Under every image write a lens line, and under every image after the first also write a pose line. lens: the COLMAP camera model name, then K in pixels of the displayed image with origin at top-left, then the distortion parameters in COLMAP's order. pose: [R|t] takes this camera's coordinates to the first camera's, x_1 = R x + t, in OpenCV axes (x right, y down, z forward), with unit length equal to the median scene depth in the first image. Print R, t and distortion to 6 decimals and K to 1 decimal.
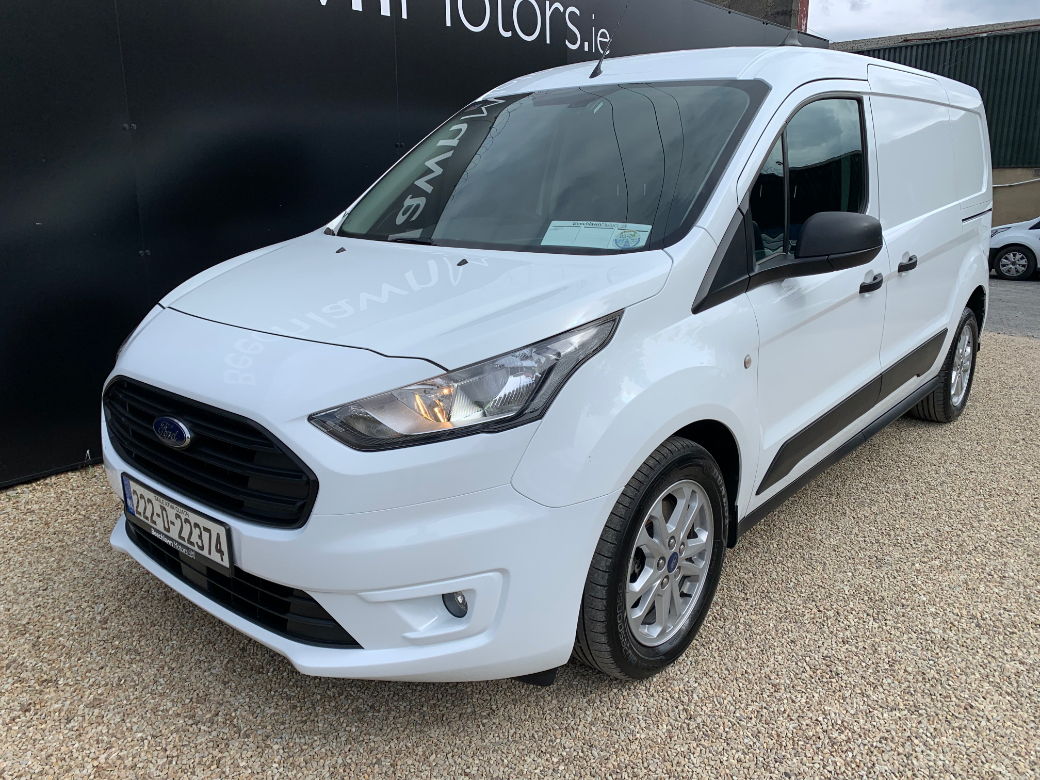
lens RADIAL K [[793.2, 0, 519.3], [0, 793.2, 383.3], [0, 0, 1]] dist [0.036721, -0.031164]
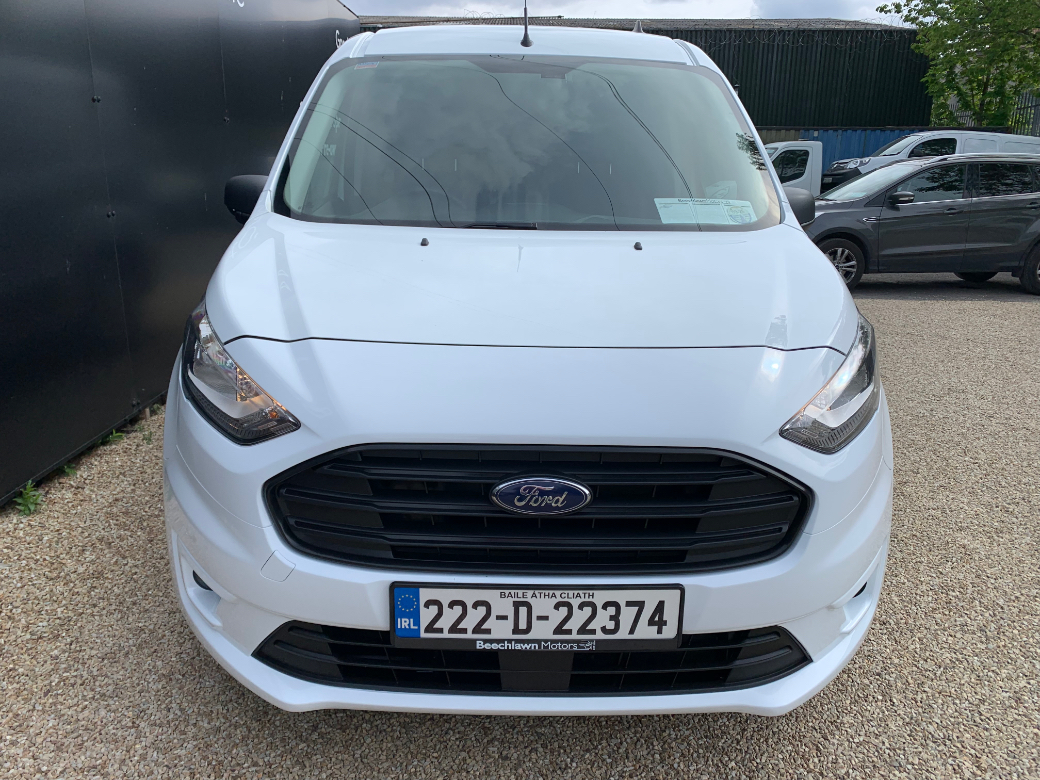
lens RADIAL K [[793.2, 0, 524.8], [0, 793.2, 386.6], [0, 0, 1]] dist [0.036721, -0.031164]
pose [[0.742272, -0.170002, 0.648175, -0.970521], [0.143485, 0.985171, 0.094074, -0.119795], [-0.654556, 0.023174, 0.755658, 0.487976]]
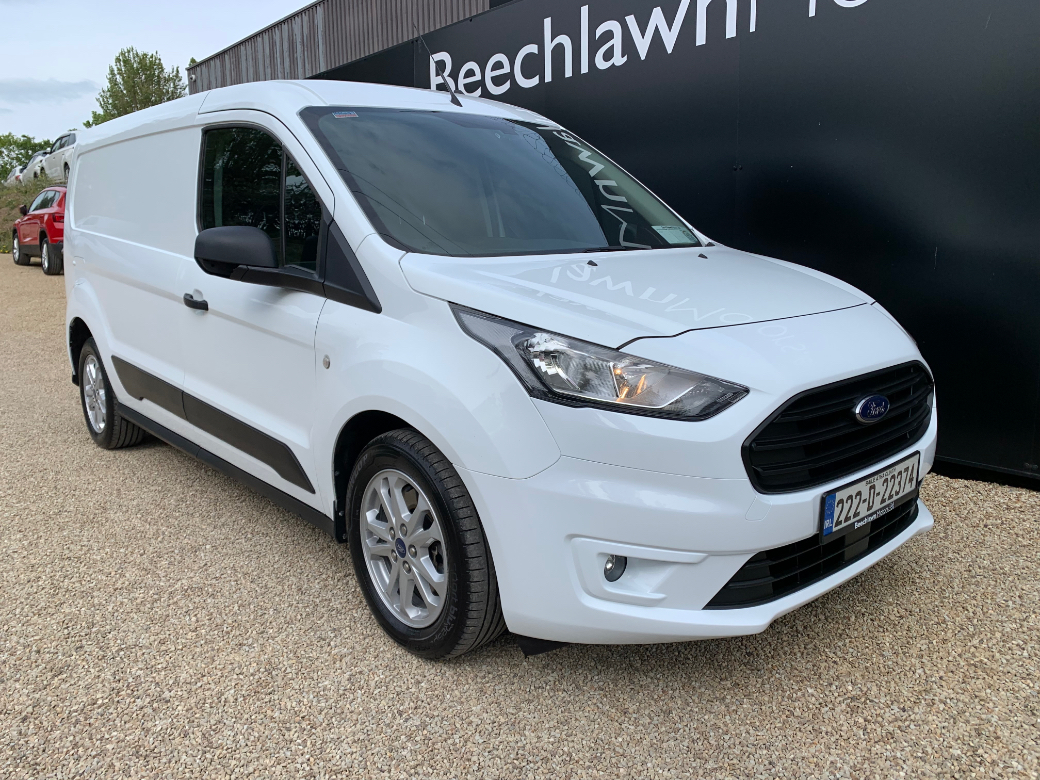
lens RADIAL K [[793.2, 0, 520.3], [0, 793.2, 390.3], [0, 0, 1]] dist [0.036721, -0.031164]
pose [[0.097009, -0.191573, 0.976672, -1.645487], [0.239043, 0.957062, 0.163983, -0.274162], [-0.966151, 0.217559, 0.138638, 1.414244]]
